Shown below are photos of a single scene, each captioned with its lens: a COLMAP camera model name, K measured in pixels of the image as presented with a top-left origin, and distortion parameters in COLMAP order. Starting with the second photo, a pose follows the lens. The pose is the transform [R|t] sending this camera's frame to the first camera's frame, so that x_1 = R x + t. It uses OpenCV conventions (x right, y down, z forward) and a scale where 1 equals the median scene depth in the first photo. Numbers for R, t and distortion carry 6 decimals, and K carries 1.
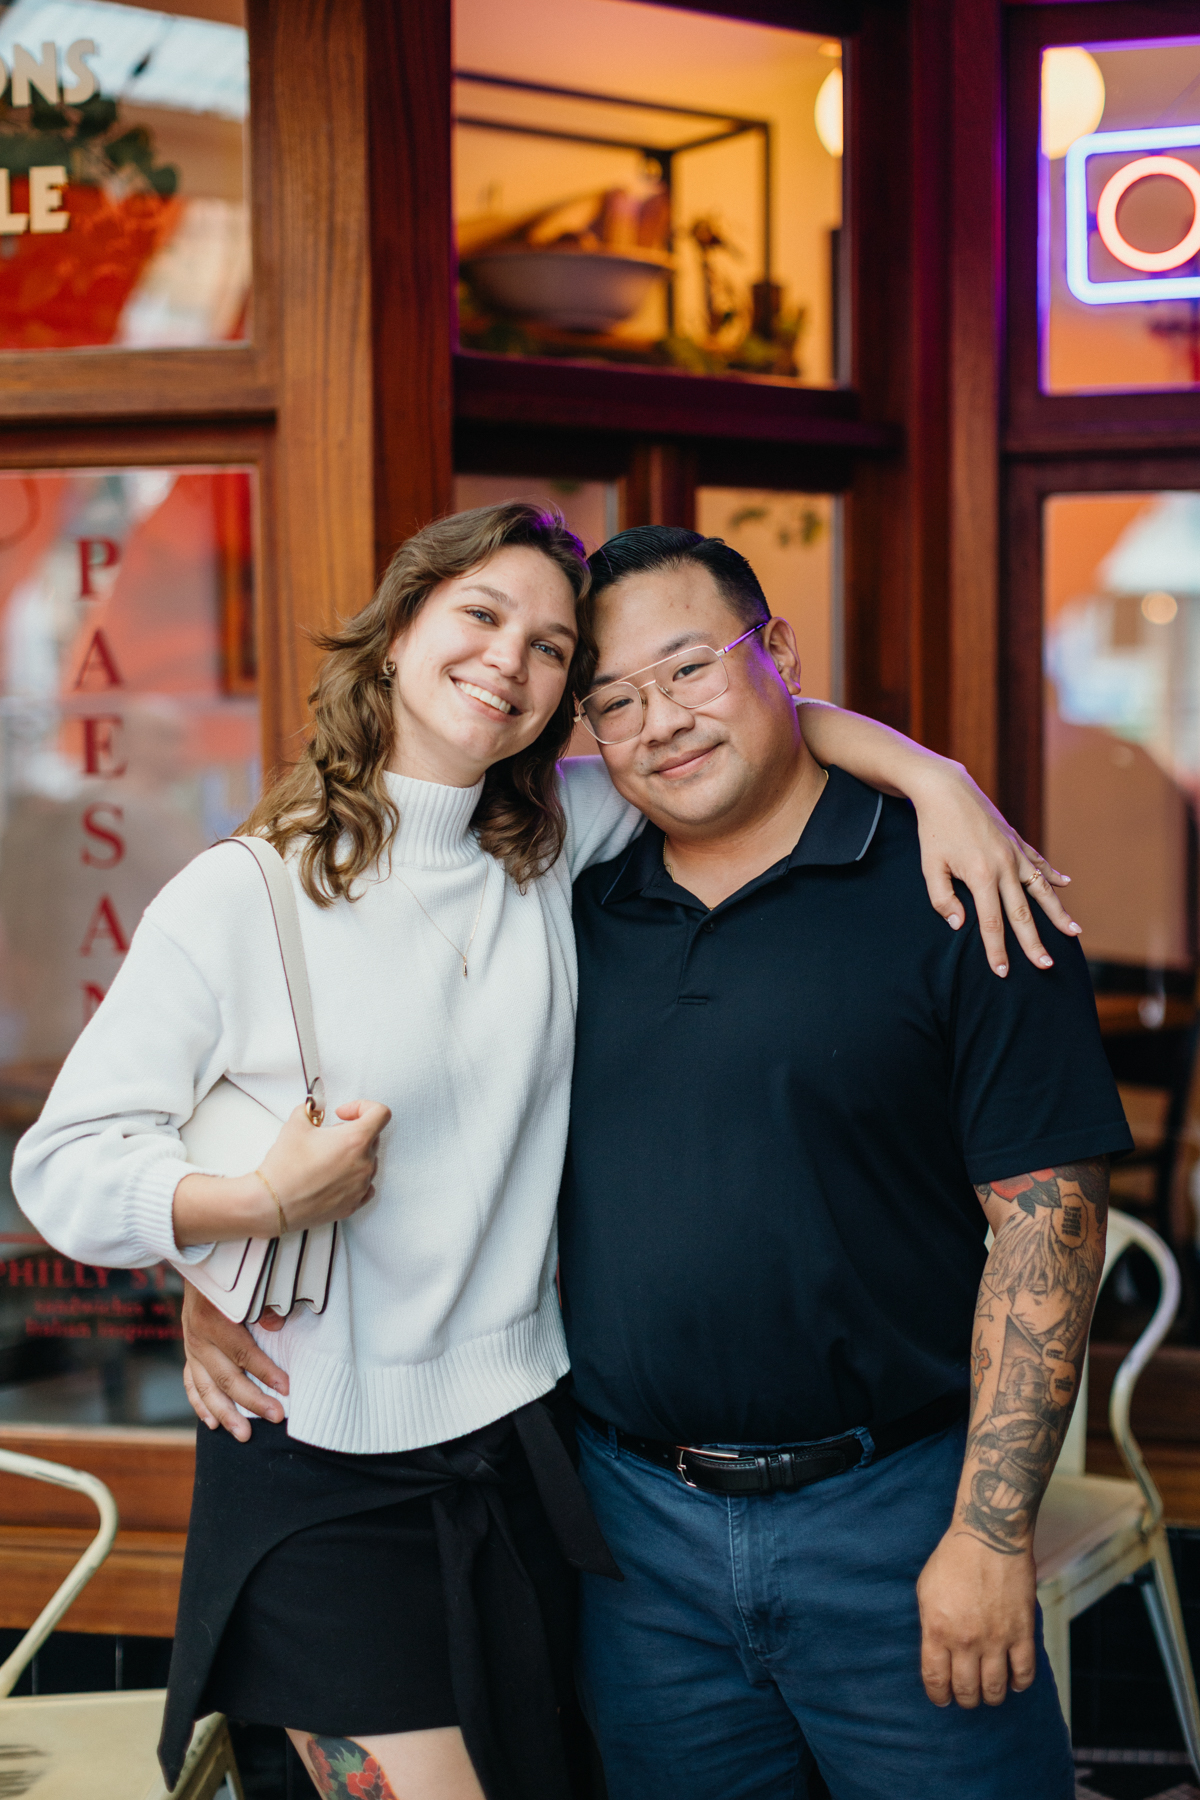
lens RADIAL K [[2635.5, 0, 705.7], [0, 2635.5, 898.9], [0, 0, 1]] dist [0.008994, -0.015040]
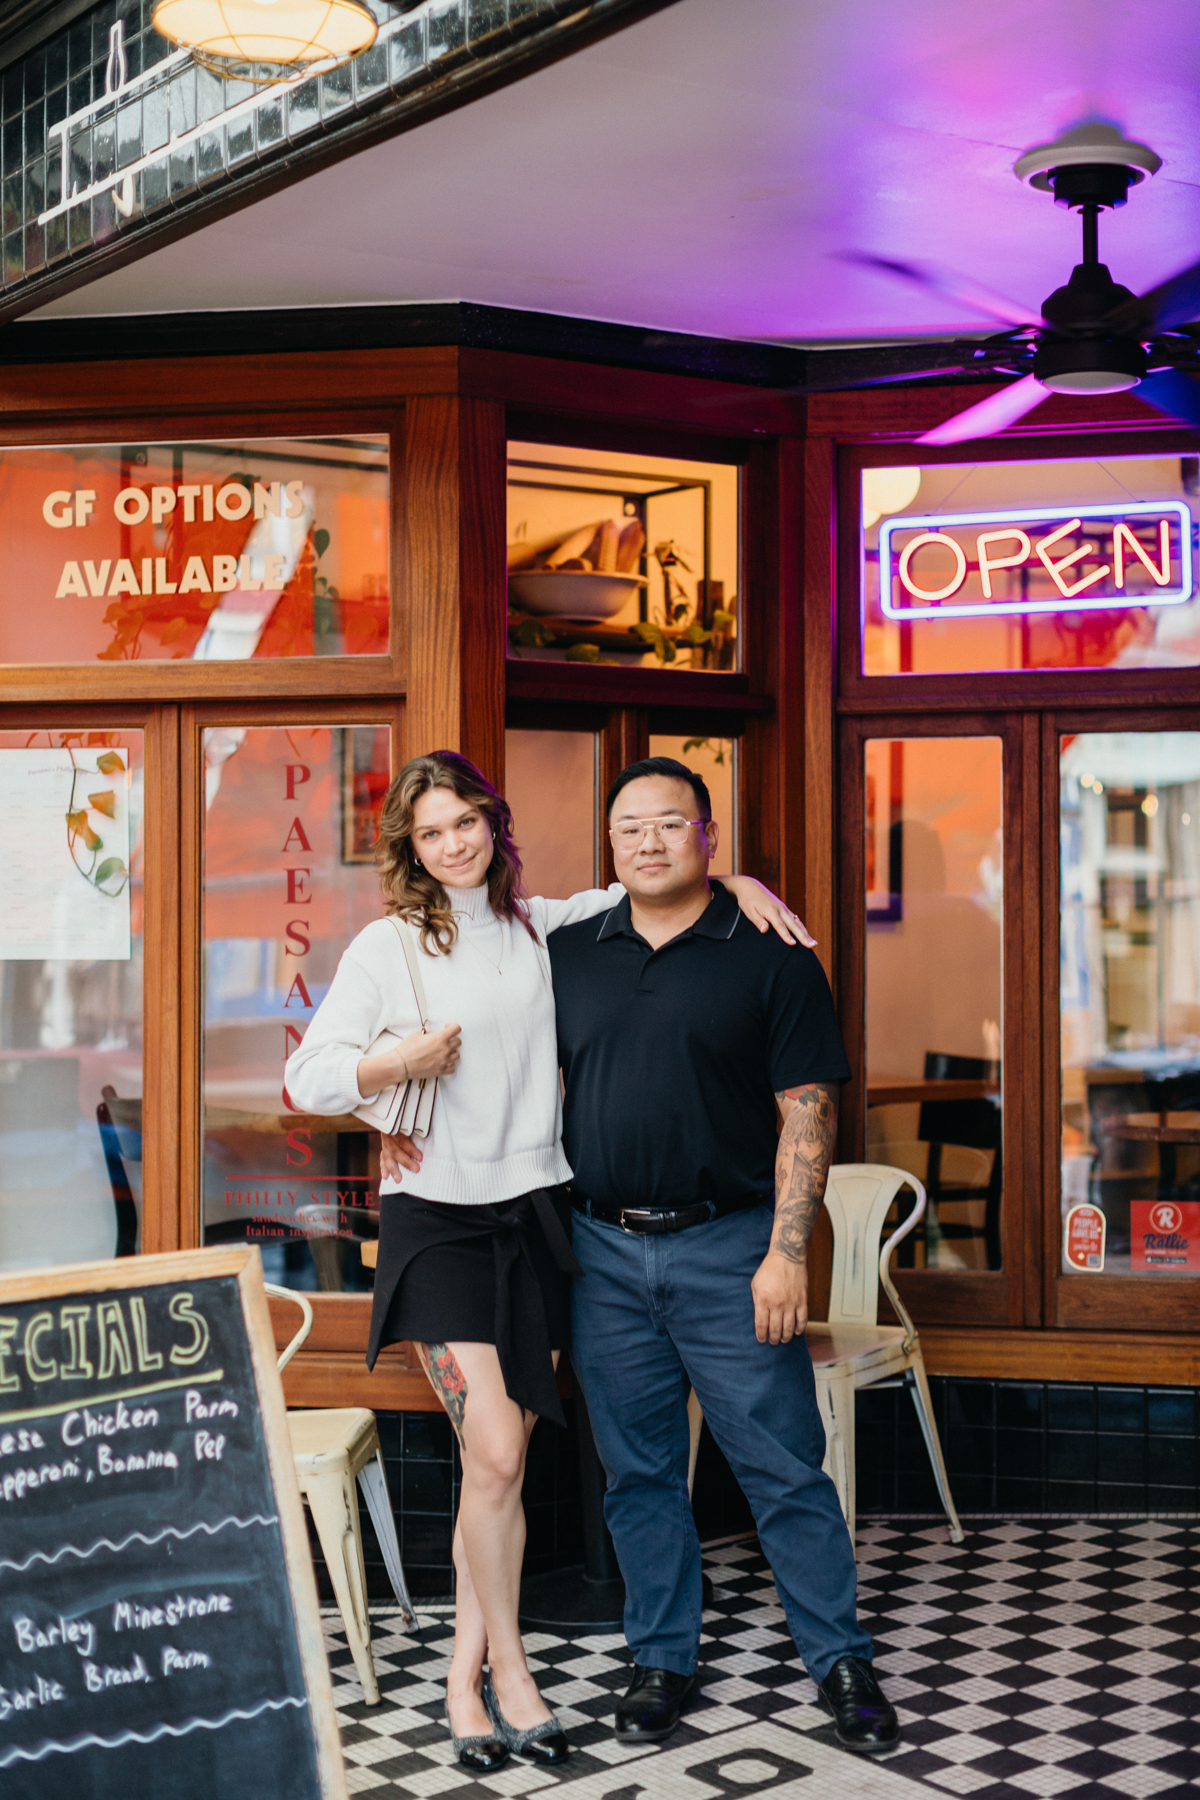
lens RADIAL K [[2711.9, 0, 600.0], [0, 2711.9, 900.0], [0, 0, 1]] dist [-0.009487, -0.007485]
pose [[0.999136, 0.002891, -0.041454, 0.041524], [-0.006076, 0.997019, -0.076917, 0.088823], [0.041108, 0.077102, 0.996175, -0.776179]]
